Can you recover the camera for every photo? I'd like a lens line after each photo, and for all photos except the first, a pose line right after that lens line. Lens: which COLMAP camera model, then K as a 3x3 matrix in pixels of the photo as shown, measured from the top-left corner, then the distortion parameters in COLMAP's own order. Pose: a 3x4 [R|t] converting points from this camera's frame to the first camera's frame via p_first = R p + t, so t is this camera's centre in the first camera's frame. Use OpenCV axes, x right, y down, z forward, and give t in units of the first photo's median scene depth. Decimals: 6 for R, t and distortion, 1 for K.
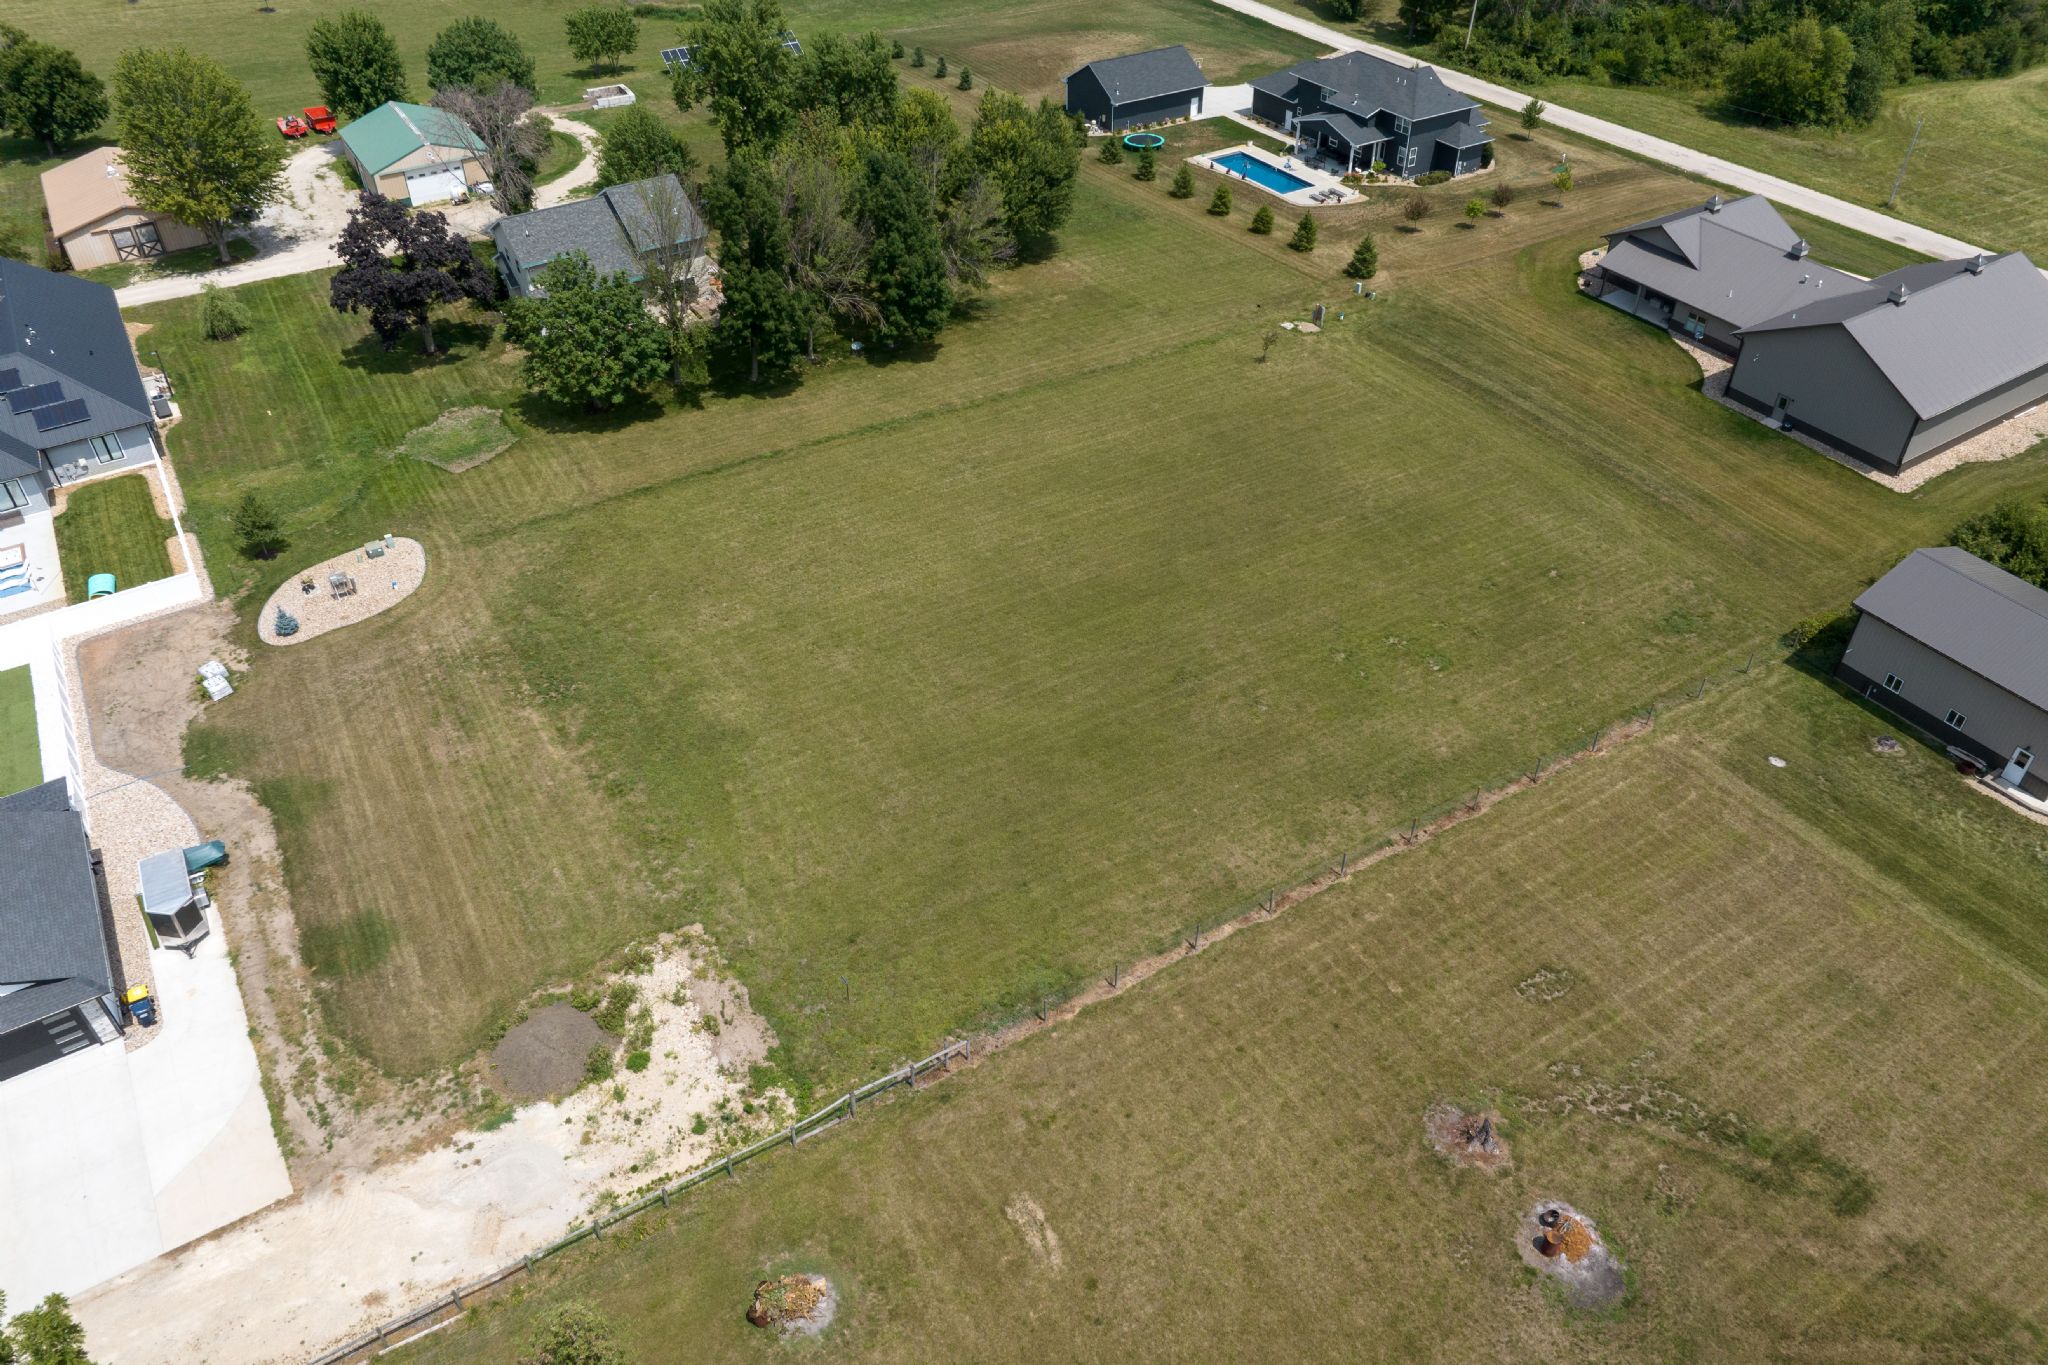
lens RADIAL K [[1442.9, 0, 1027.9], [0, 1442.9, 678.0], [0, 0, 1]] dist [-0.044128, 0.008395]
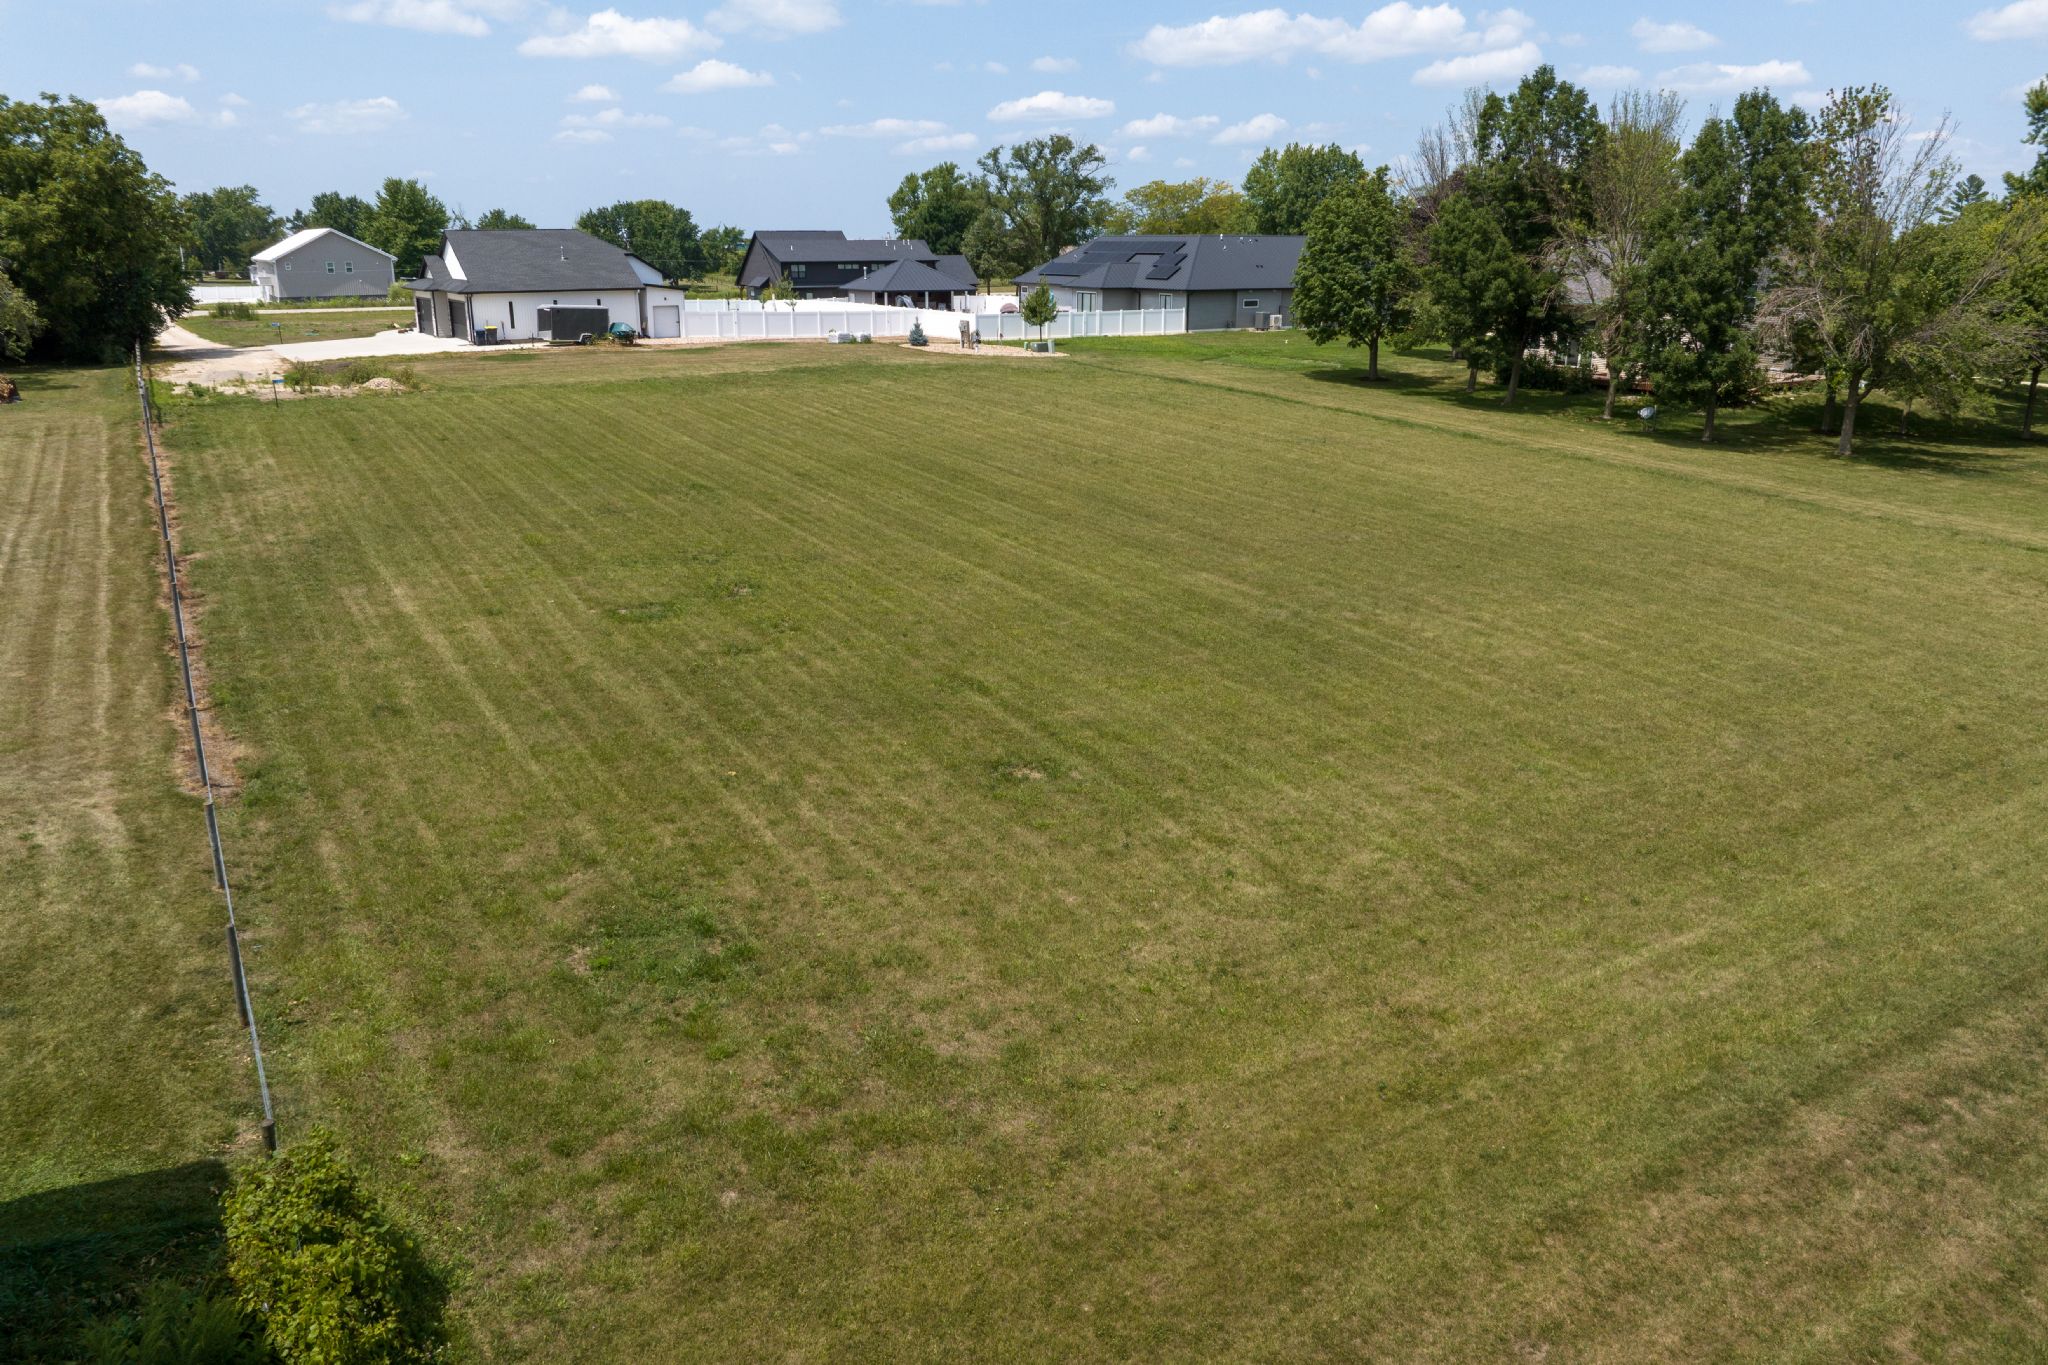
lens RADIAL K [[1442.9, 0, 1020.2], [0, 1442.9, 690.0], [0, 0, 1]] dist [-0.044128, 0.008395]
pose [[-0.018337, 0.304088, -0.952468, 0.727555], [-0.629360, 0.736708, 0.247320, -0.177051], [0.776898, 0.603980, 0.177872, 1.076643]]
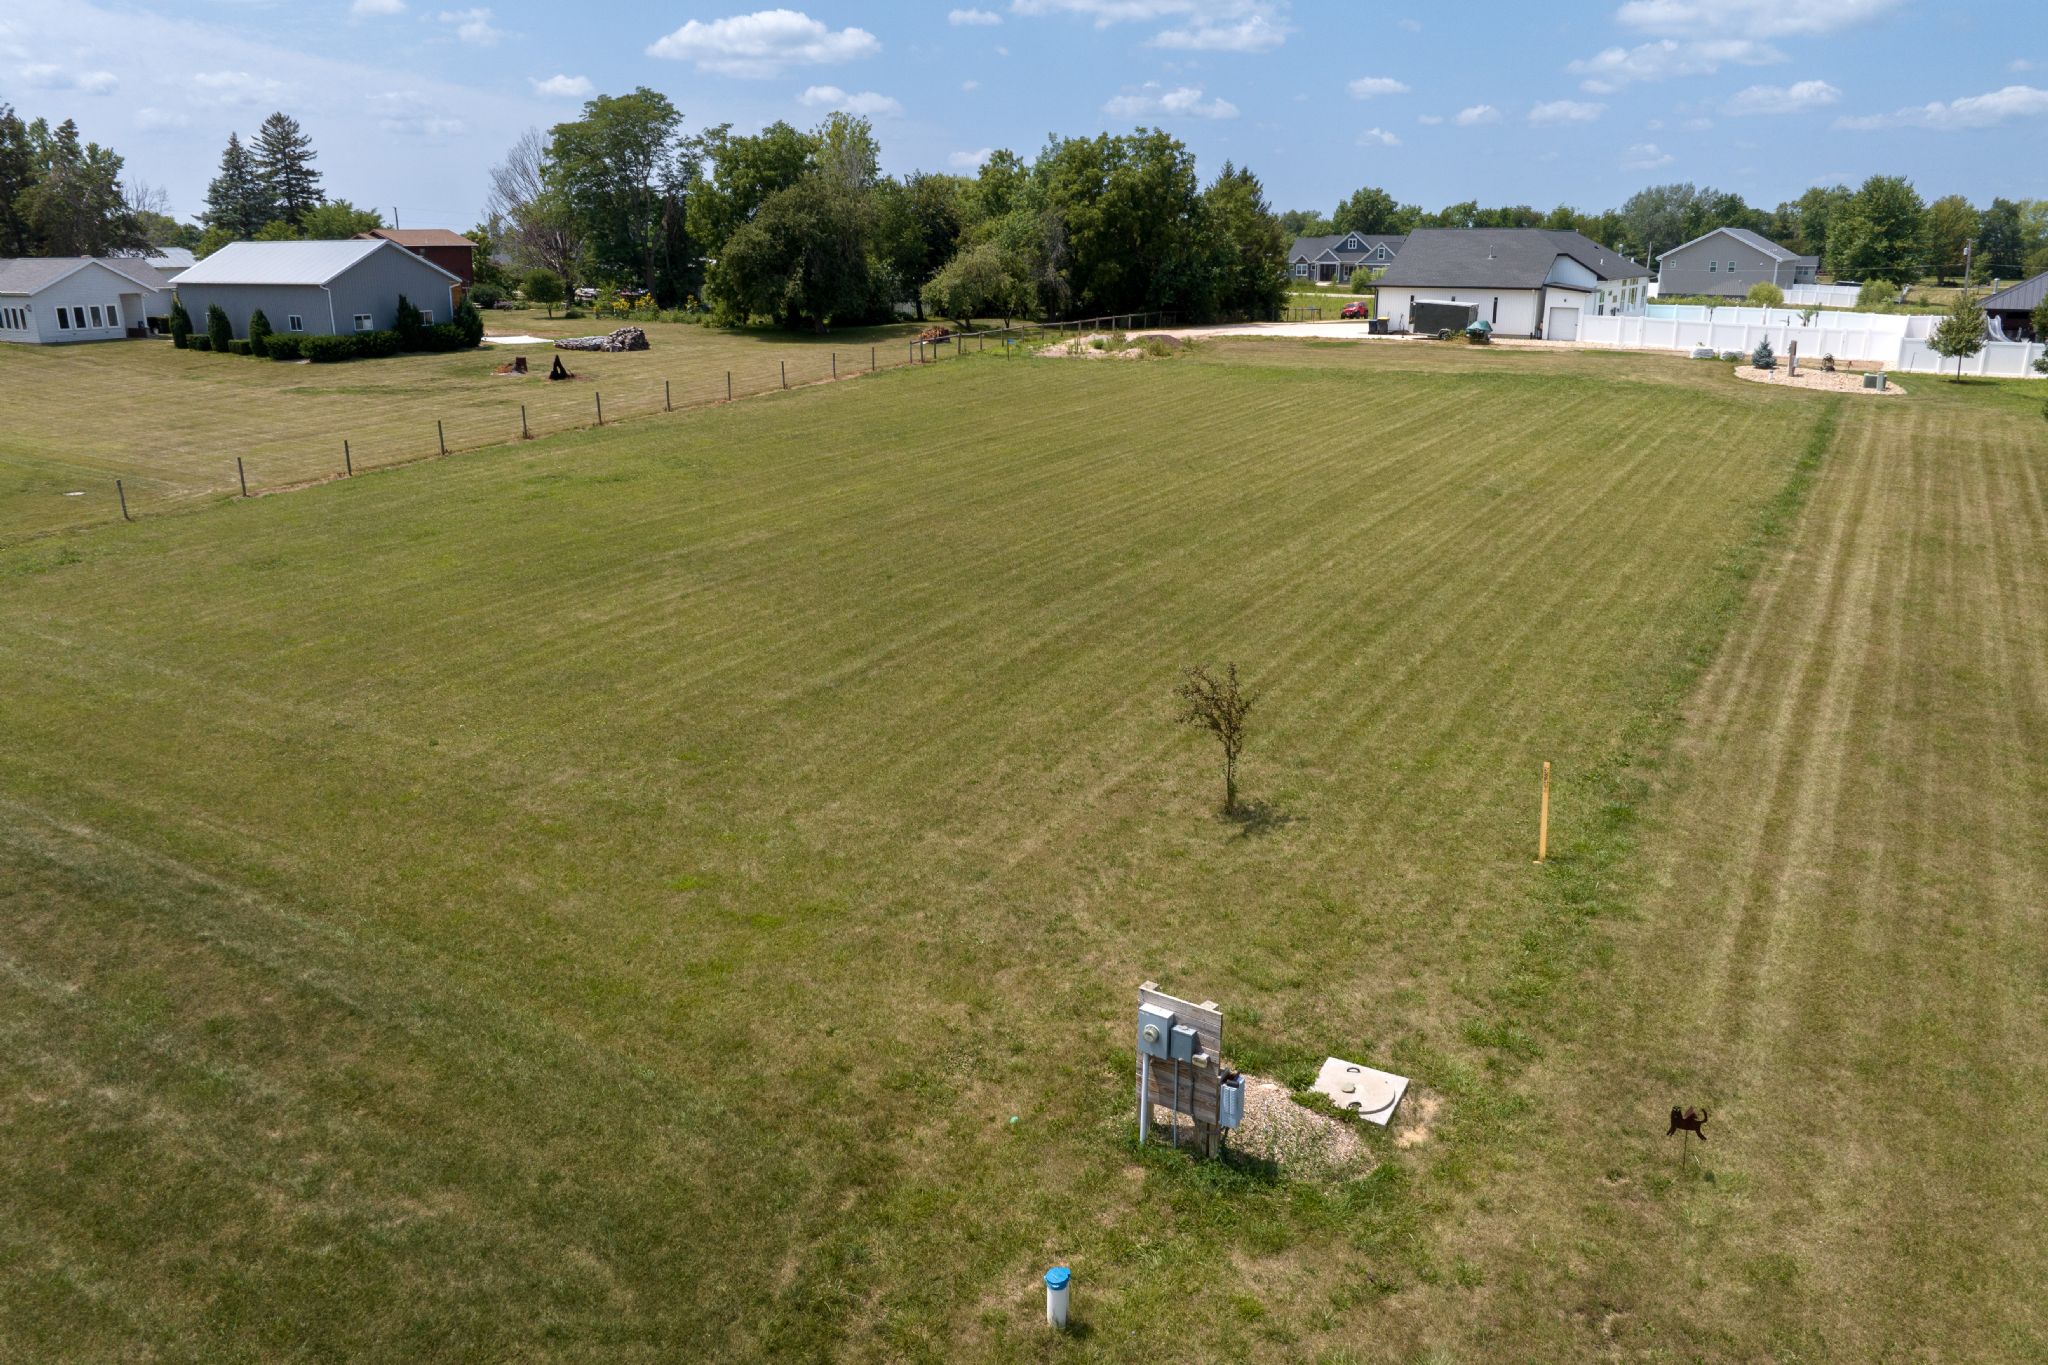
lens RADIAL K [[1442.9, 0, 1022.6], [0, 1442.9, 684.2], [0, 0, 1]] dist [-0.044128, 0.008395]
pose [[-0.902254, 0.135052, -0.409510, 0.386944], [-0.264605, 0.576454, 0.773101, -0.553839], [0.340472, 0.805892, -0.484373, 1.547833]]
